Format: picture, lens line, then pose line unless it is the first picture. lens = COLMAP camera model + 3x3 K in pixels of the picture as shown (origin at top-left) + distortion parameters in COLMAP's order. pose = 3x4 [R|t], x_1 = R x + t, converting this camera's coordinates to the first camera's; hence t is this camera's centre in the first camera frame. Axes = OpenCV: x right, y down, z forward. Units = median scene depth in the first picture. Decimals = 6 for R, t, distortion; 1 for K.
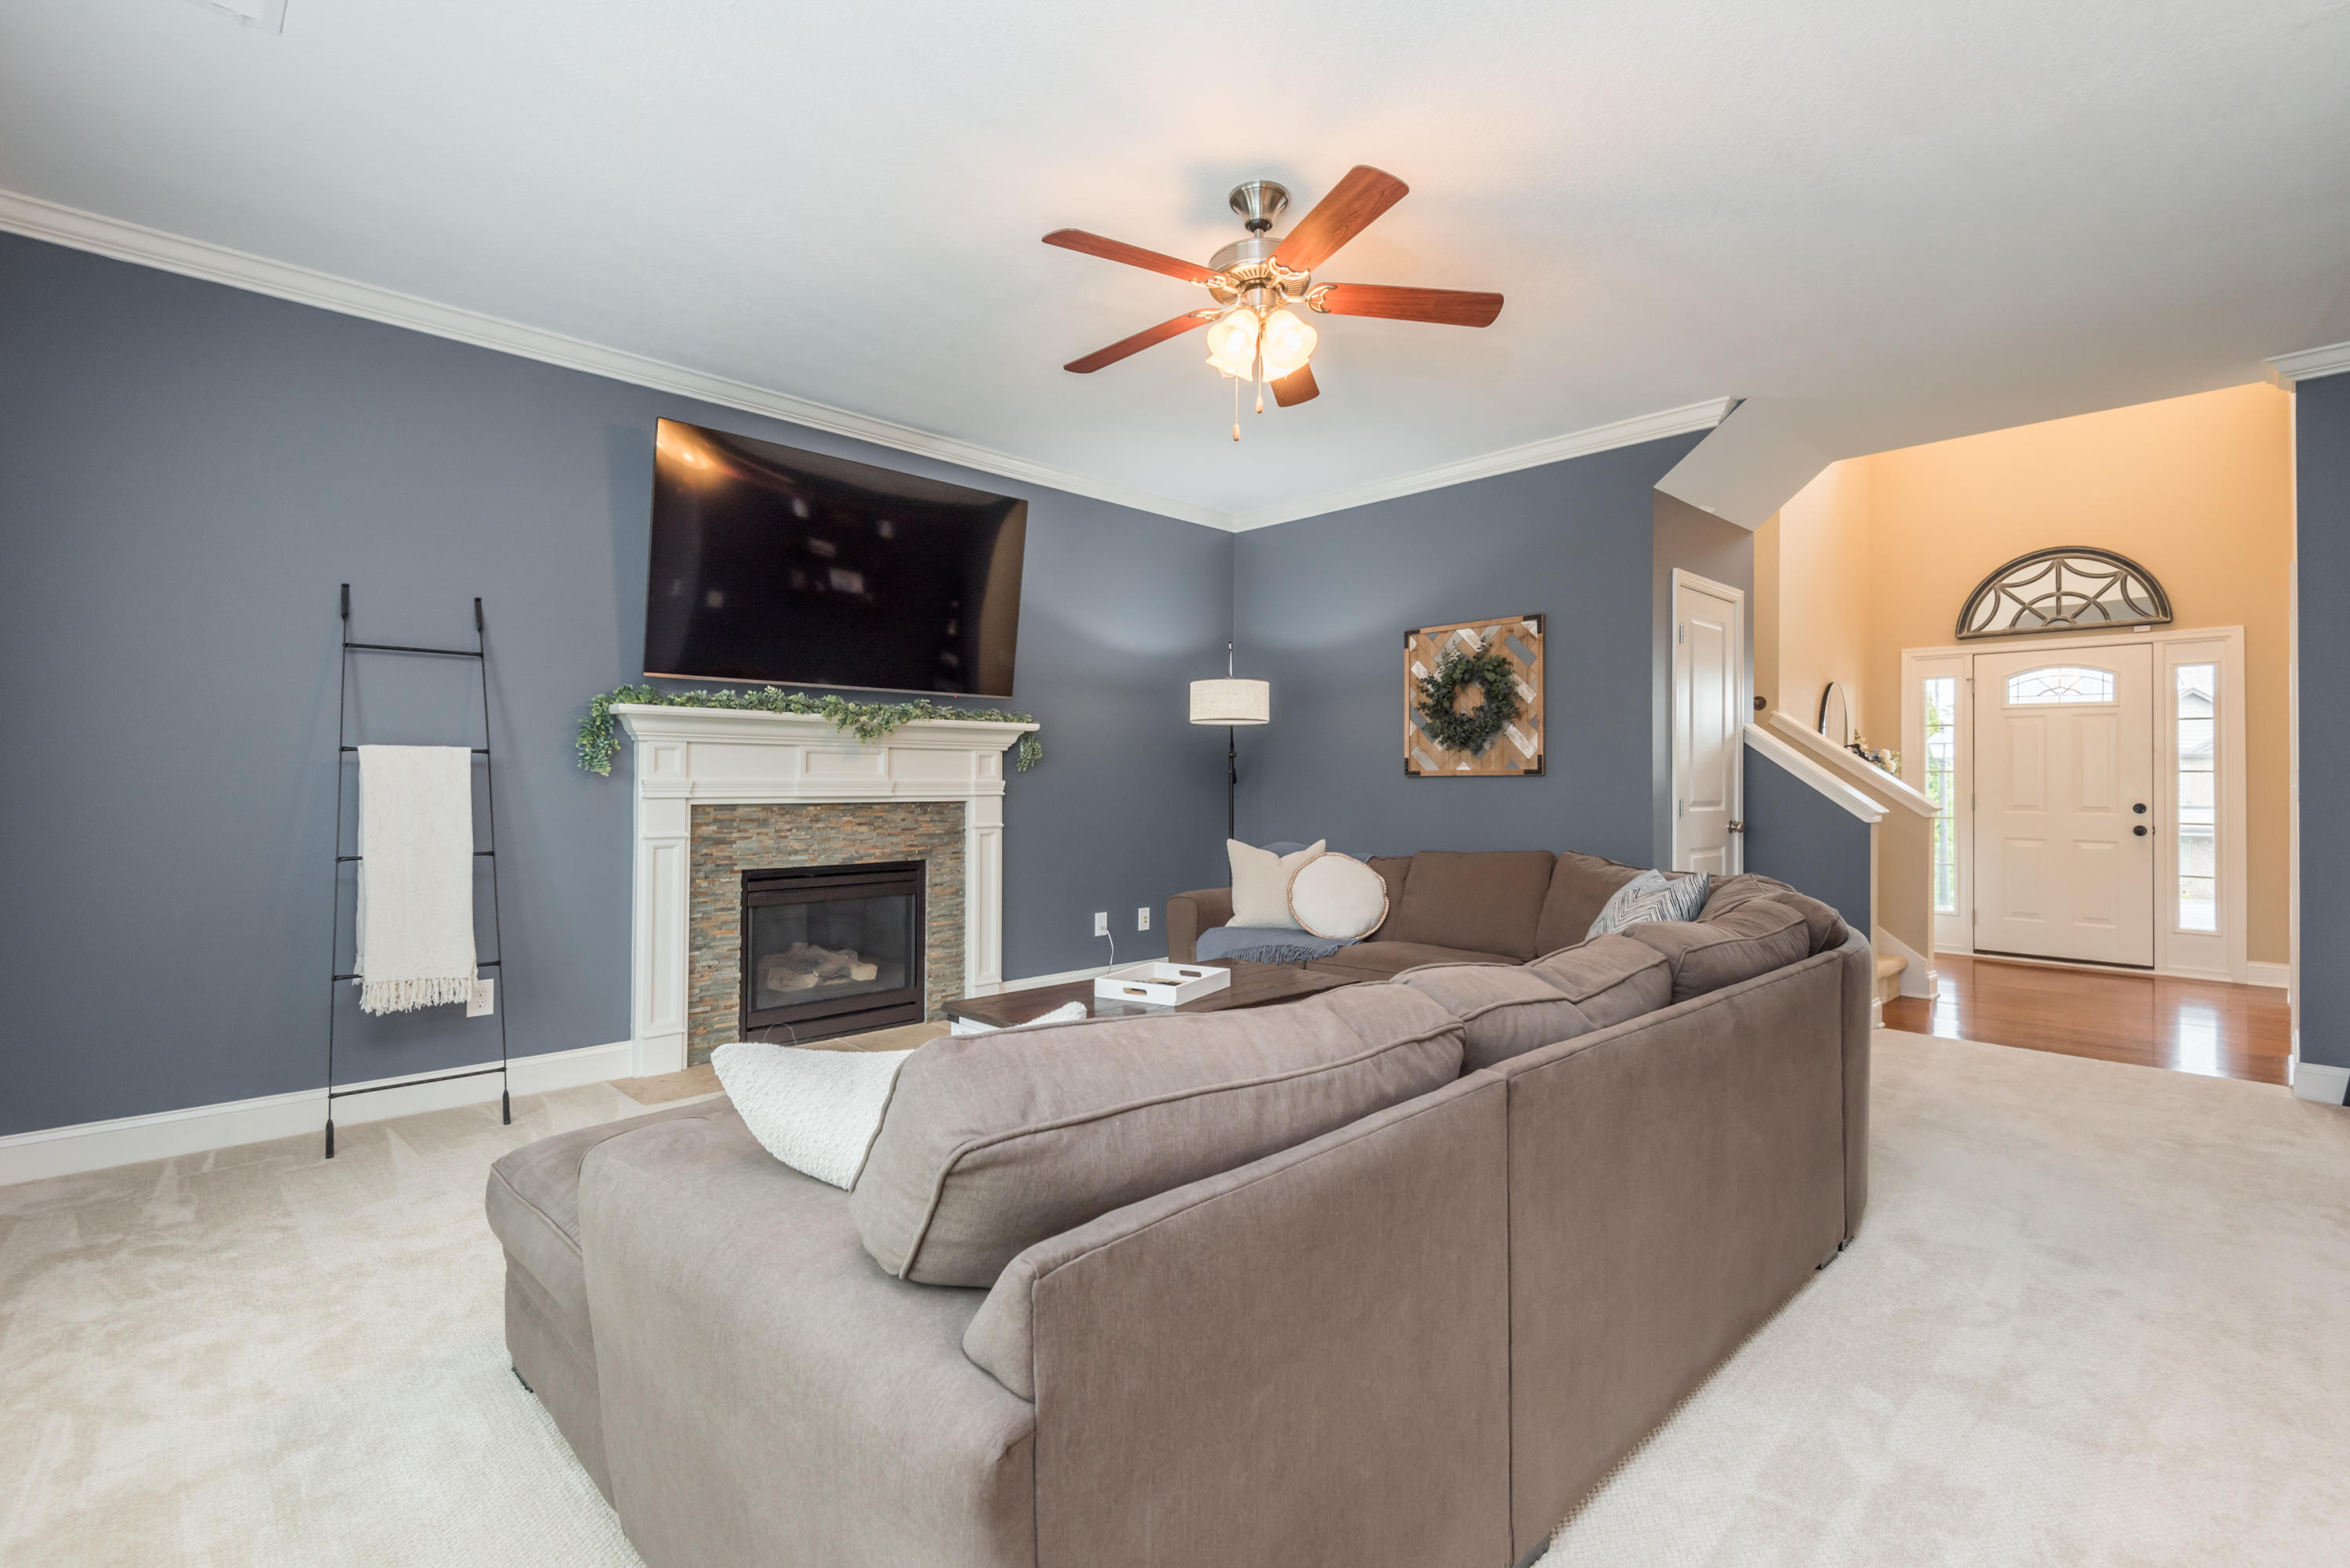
lens RADIAL K [[1064.2, 0, 1168.7], [0, 1064.2, 774.0], [0, 0, 1]] dist [0.025672, -0.013692]
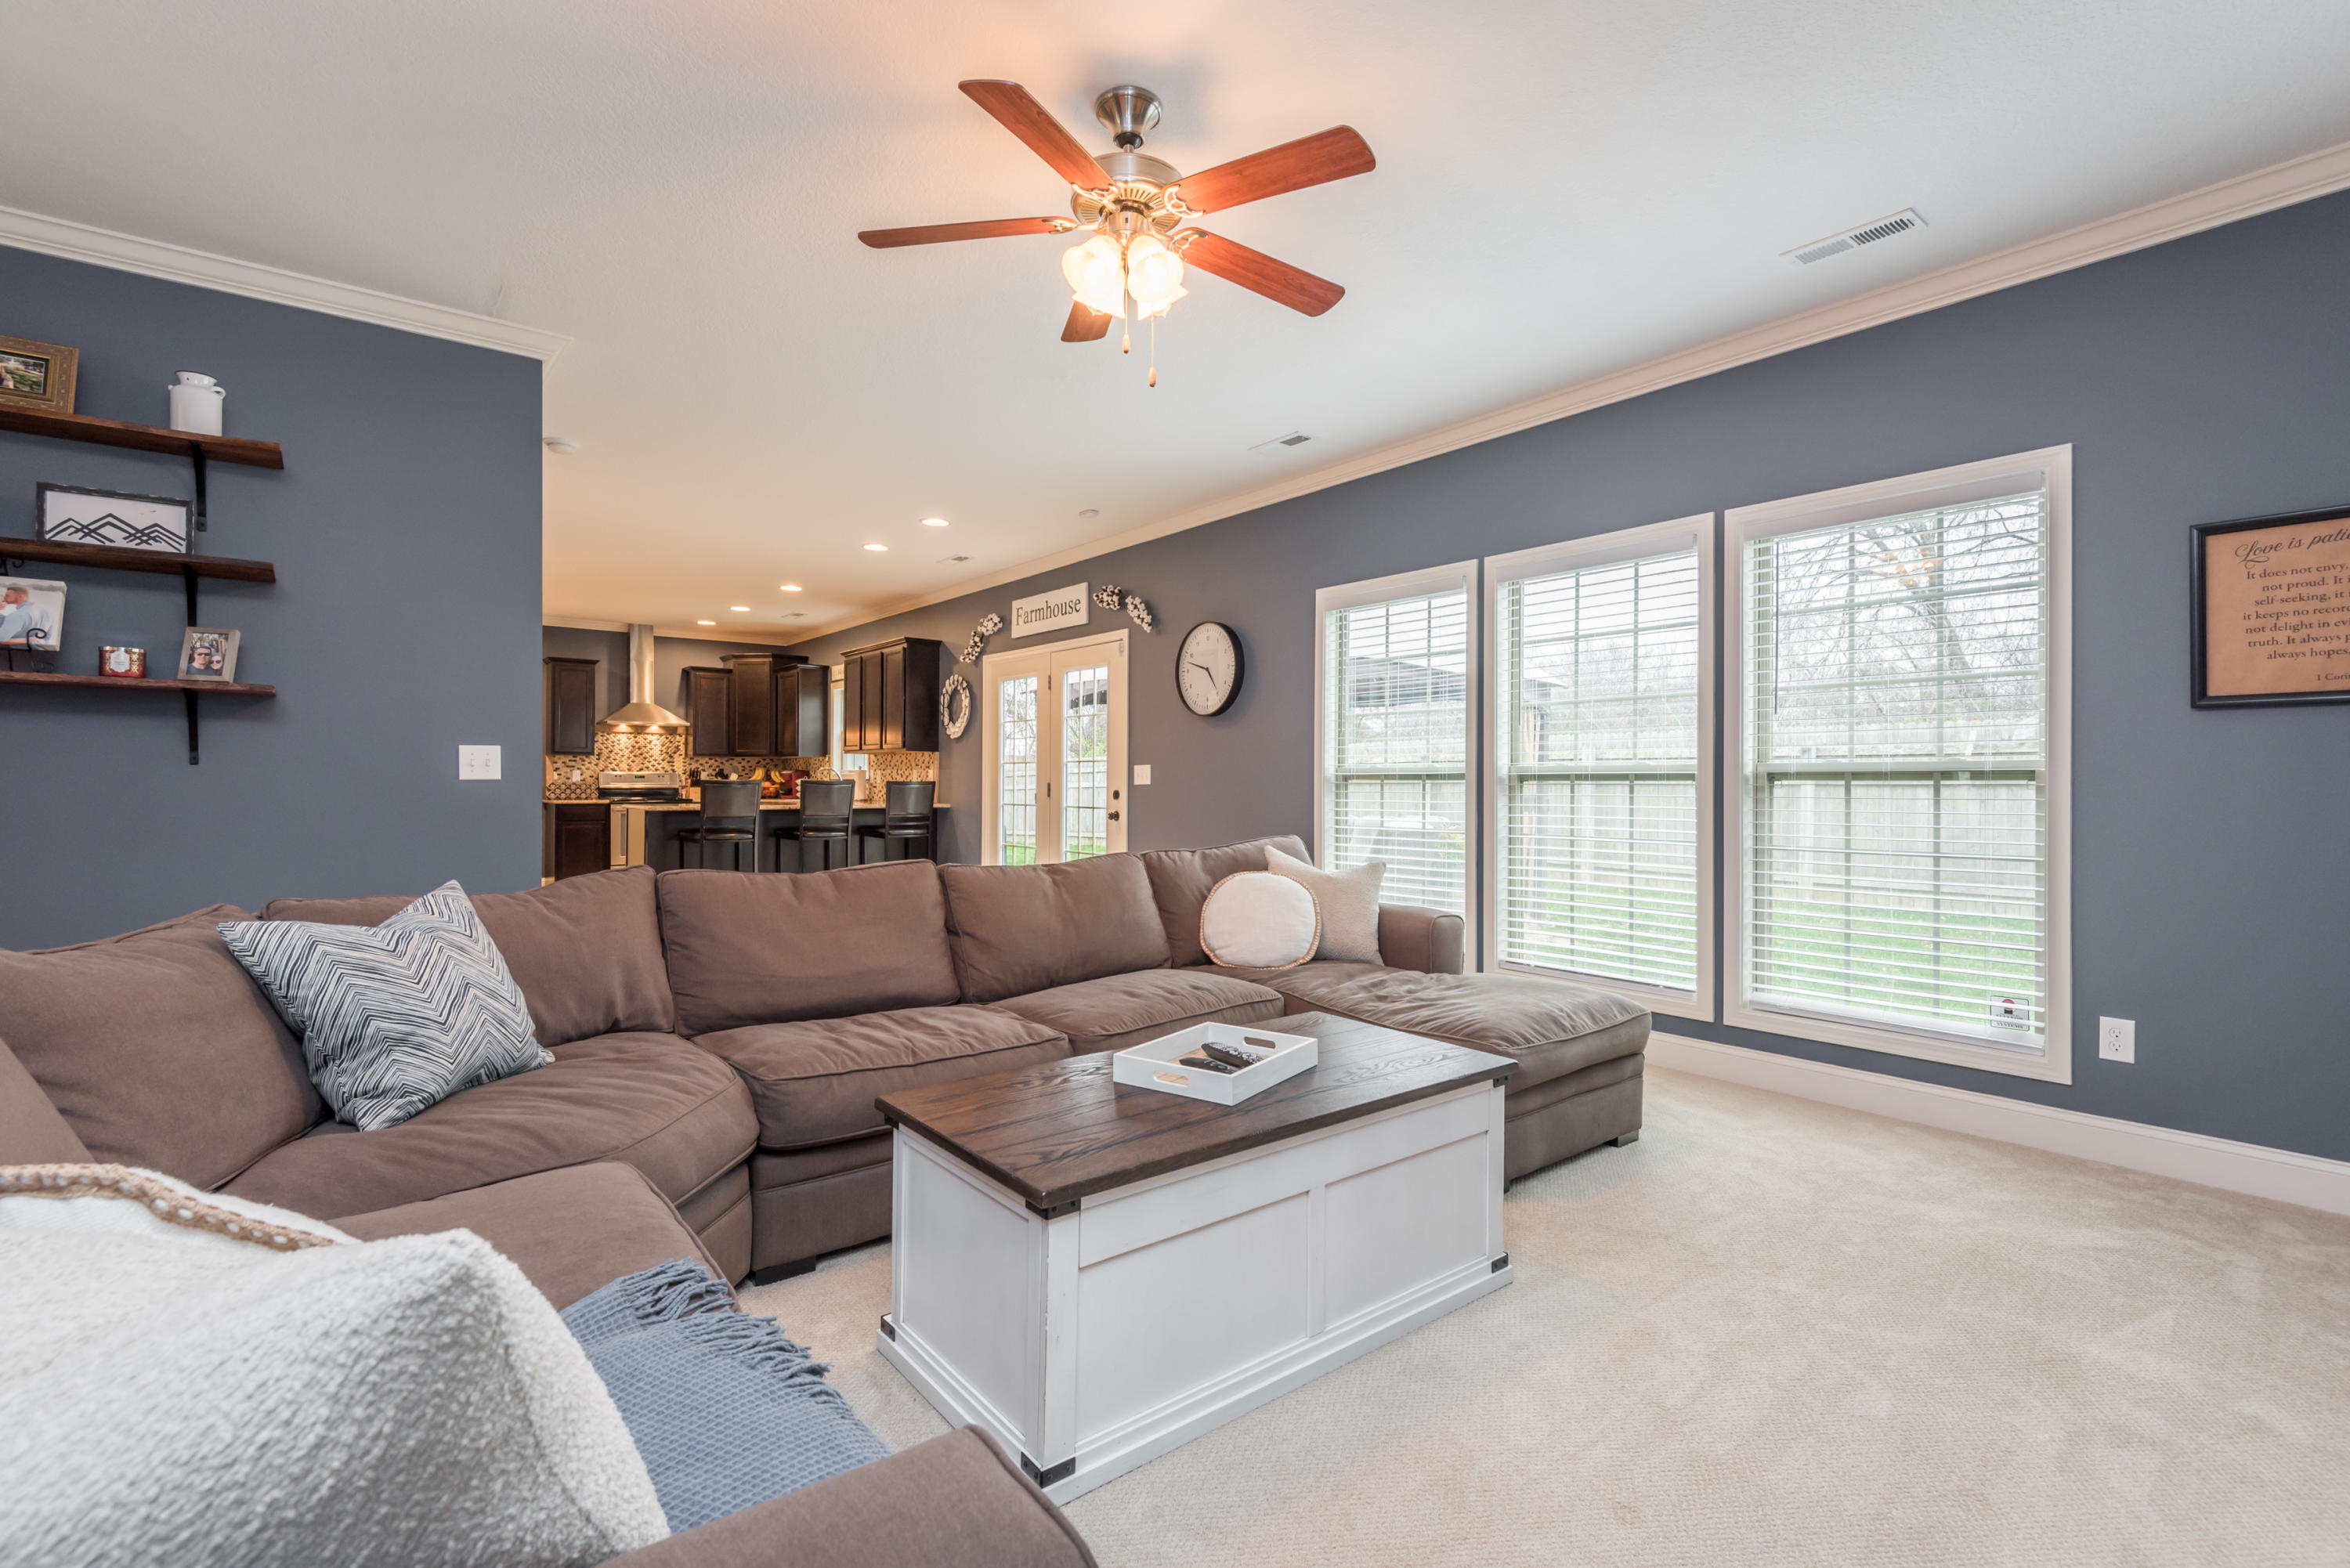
lens RADIAL K [[1064.2, 0, 1177.0], [0, 1064.2, 785.8], [0, 0, 1]] dist [0.025672, -0.013692]
pose [[-0.996310, -0.011046, 0.085113, -0.019717], [-0.011441, 0.999926, -0.004157, 0.014627], [-0.085060, -0.005116, -0.996363, 0.997132]]
